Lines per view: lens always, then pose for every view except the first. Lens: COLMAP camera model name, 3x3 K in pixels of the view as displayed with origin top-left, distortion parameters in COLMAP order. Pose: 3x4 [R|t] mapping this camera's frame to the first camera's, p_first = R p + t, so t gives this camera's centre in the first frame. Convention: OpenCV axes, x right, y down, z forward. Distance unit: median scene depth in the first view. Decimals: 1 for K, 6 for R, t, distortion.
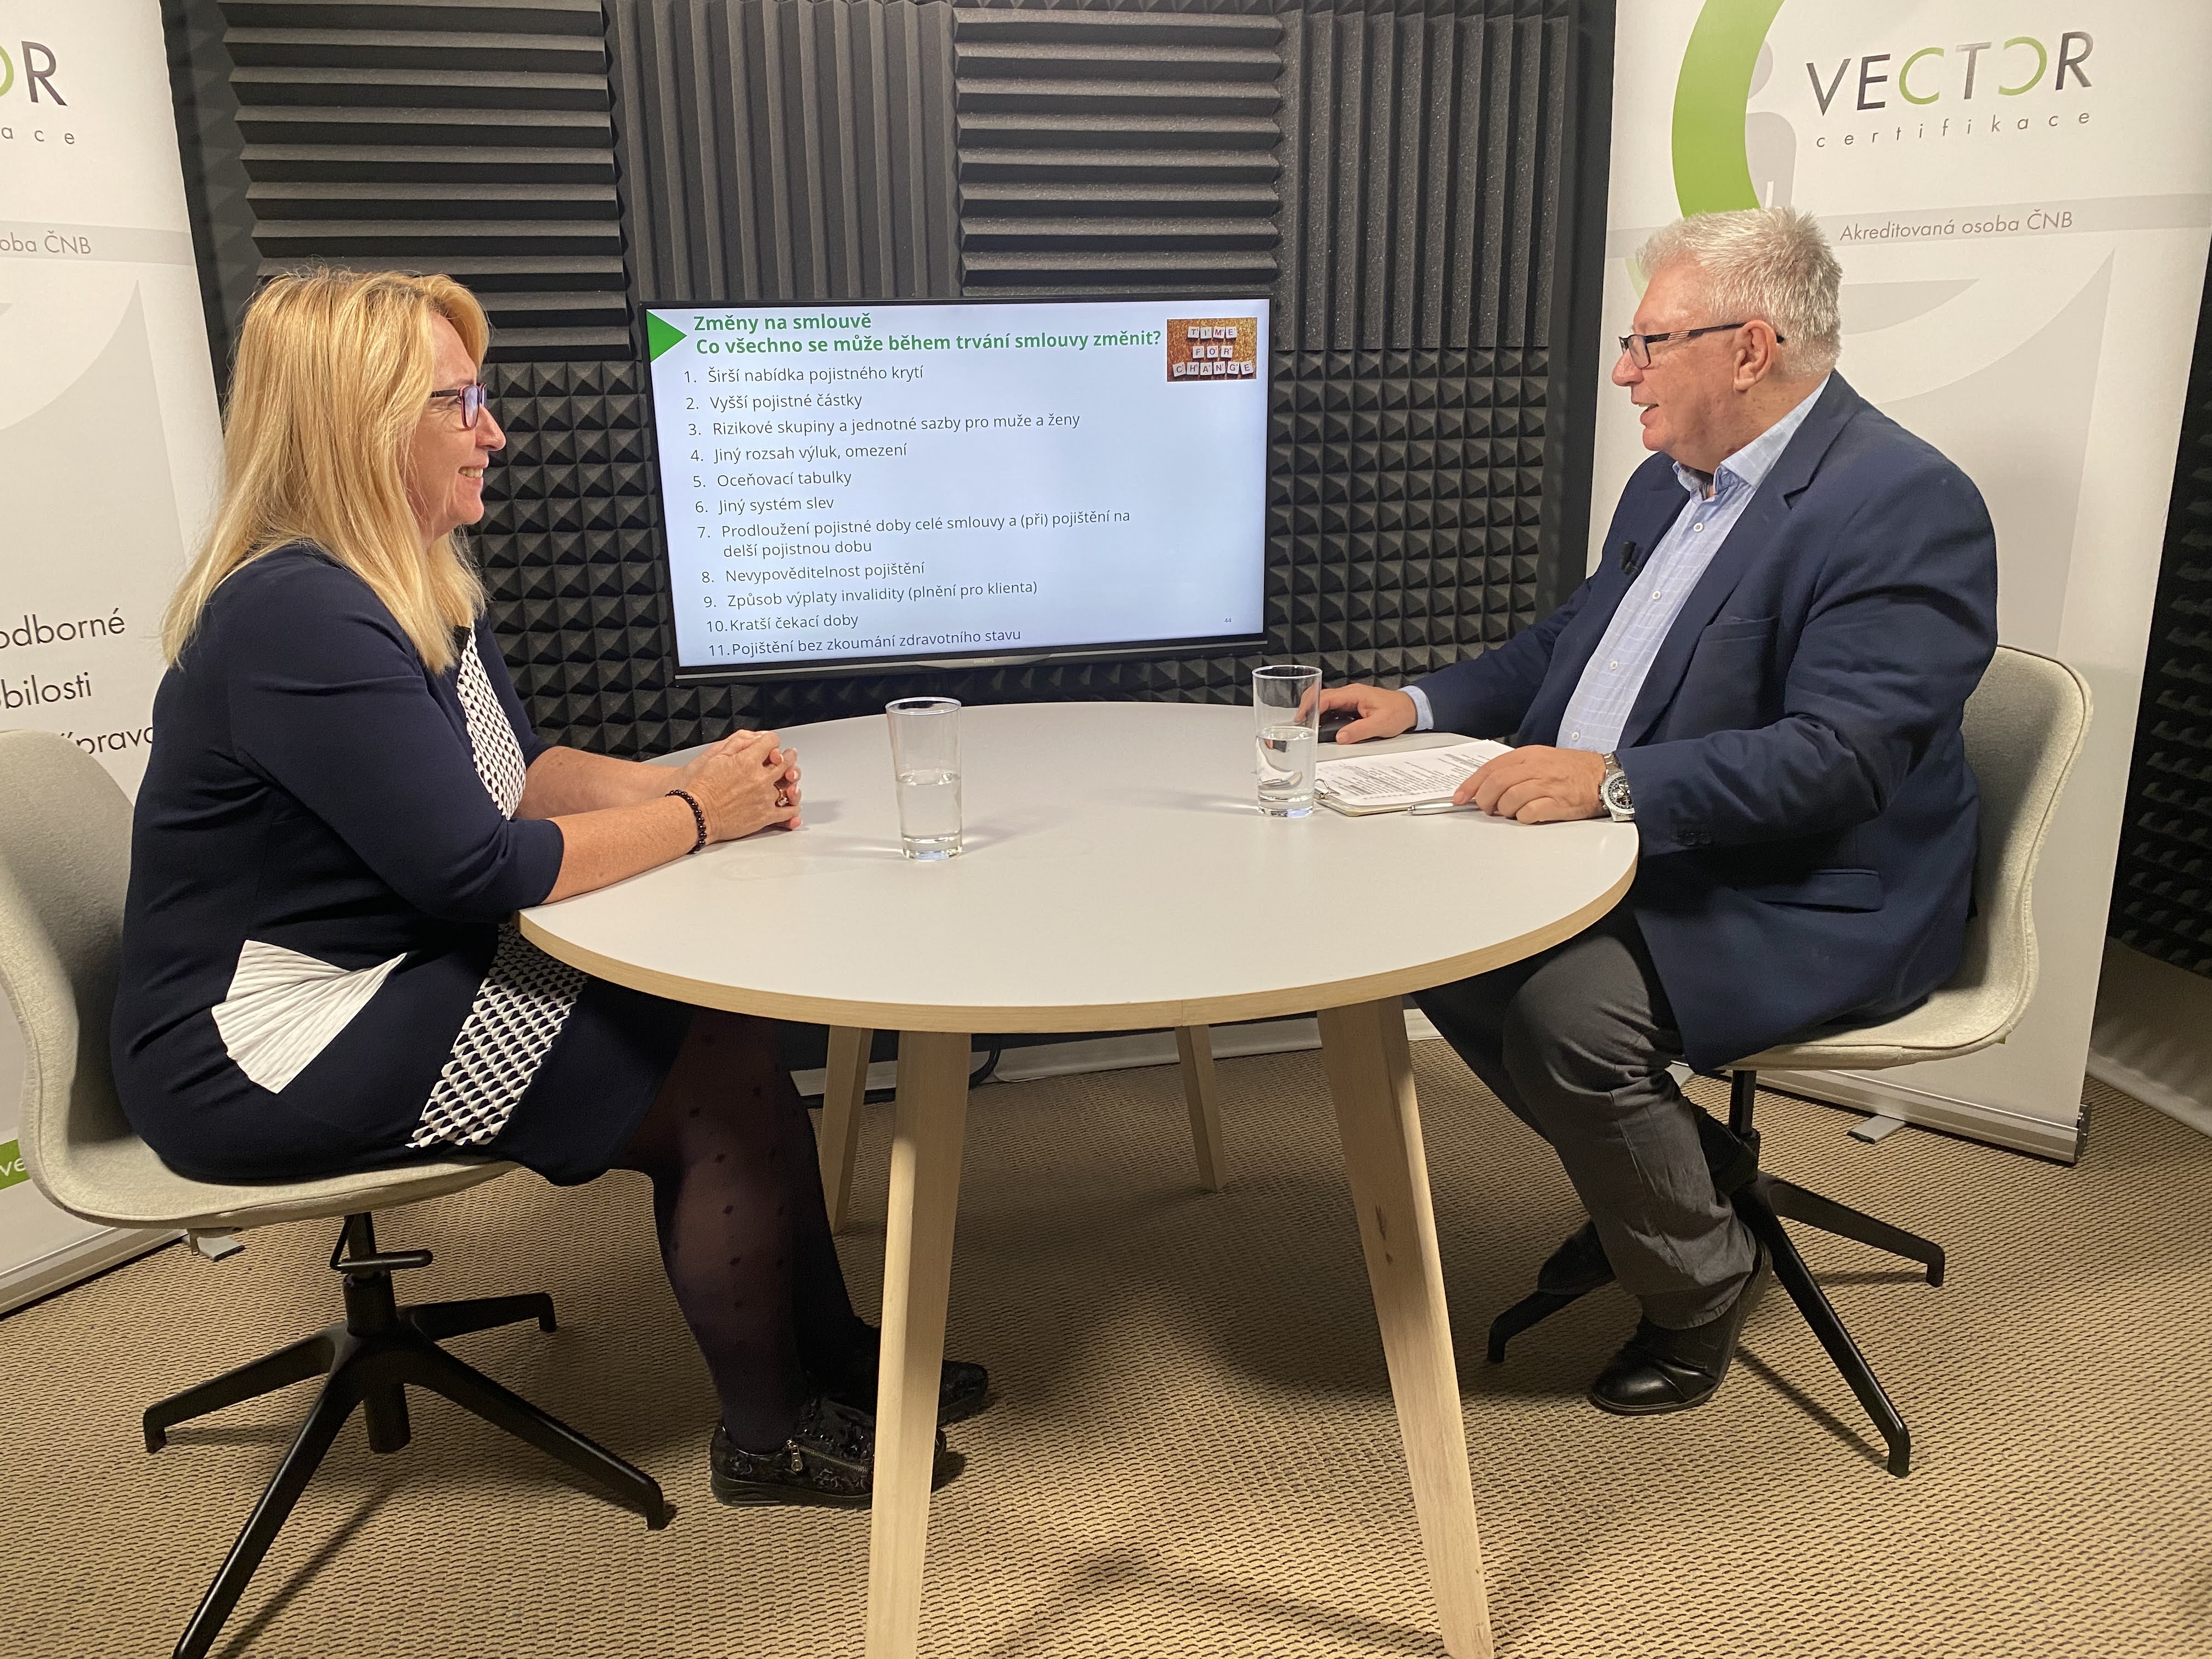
lens RADIAL K [[1789.9, 0, 1106.0], [0, 1789.9, 829.5], [0, 0, 1]] dist [0.003901, -0.006897]
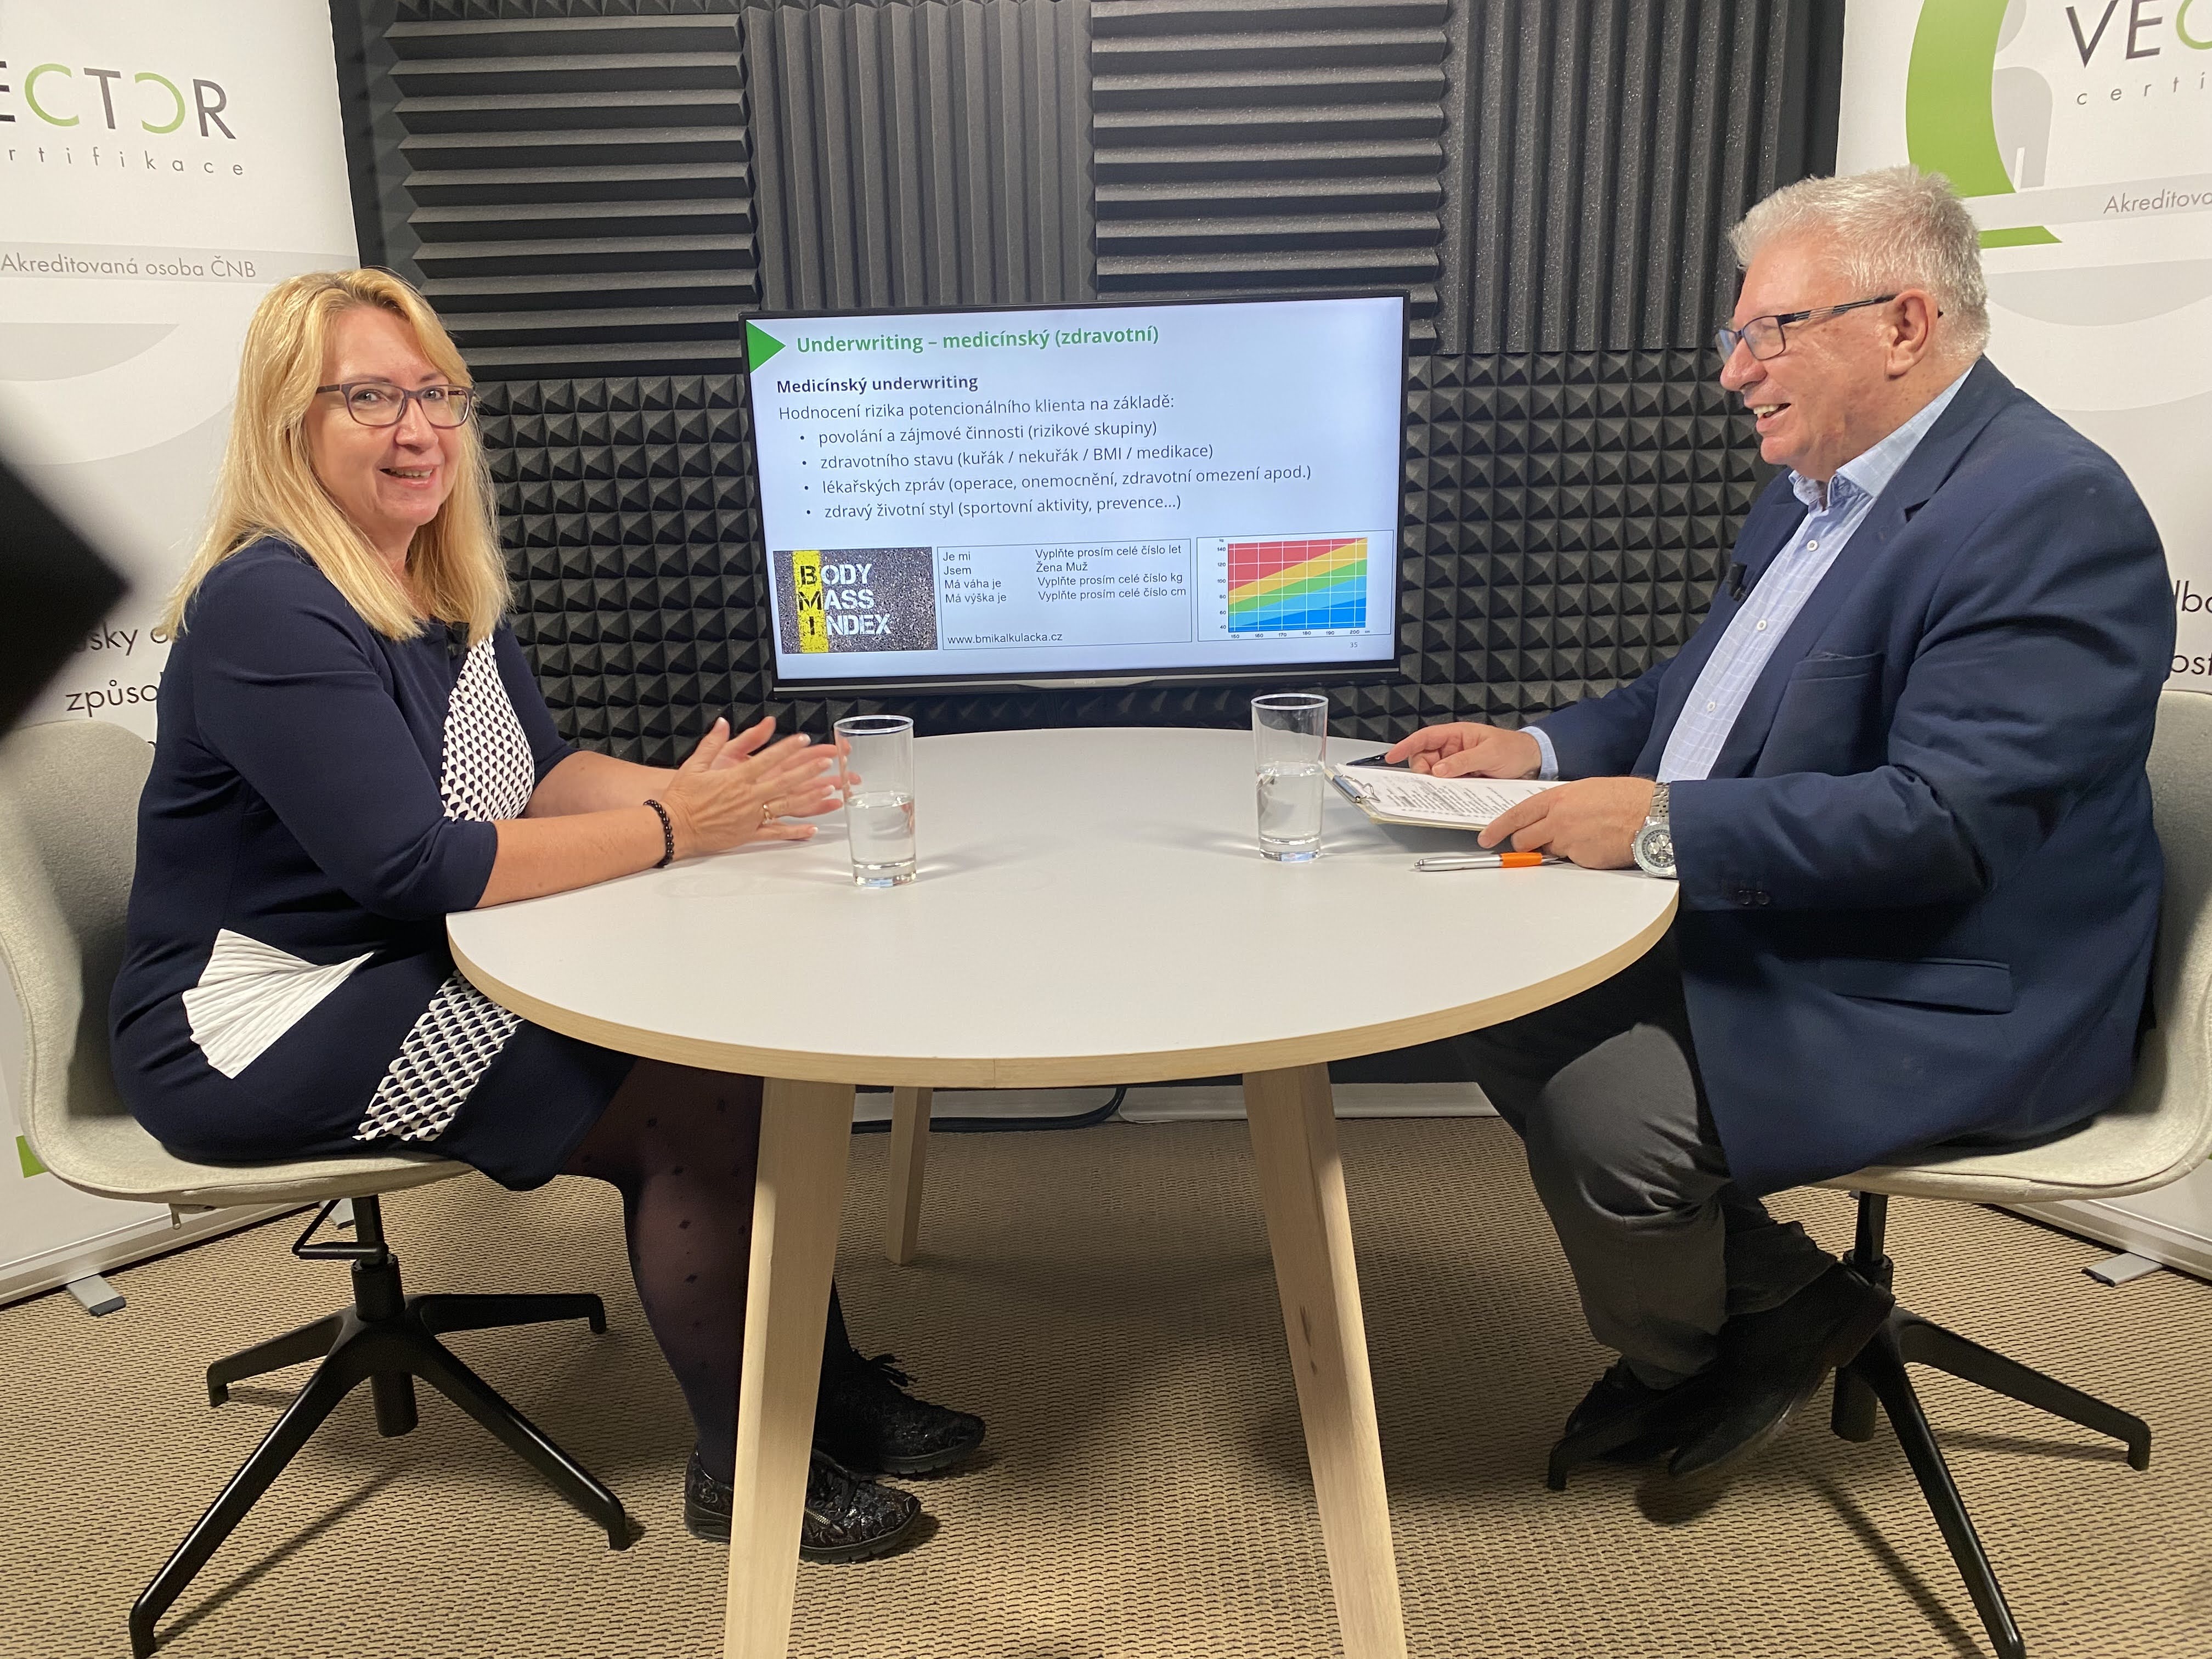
lens RADIAL K [[1789.9, 0, 1106.0], [0, 1789.9, 829.5], [0, 0, 1]] dist [0.003901, -0.006897]
pose [[0.970549, 0.048068, -0.236060, 0.217740], [-0.051612, 0.998628, -0.008850, -0.008915], [0.235310, 0.020773, 0.971698, 0.095738]]
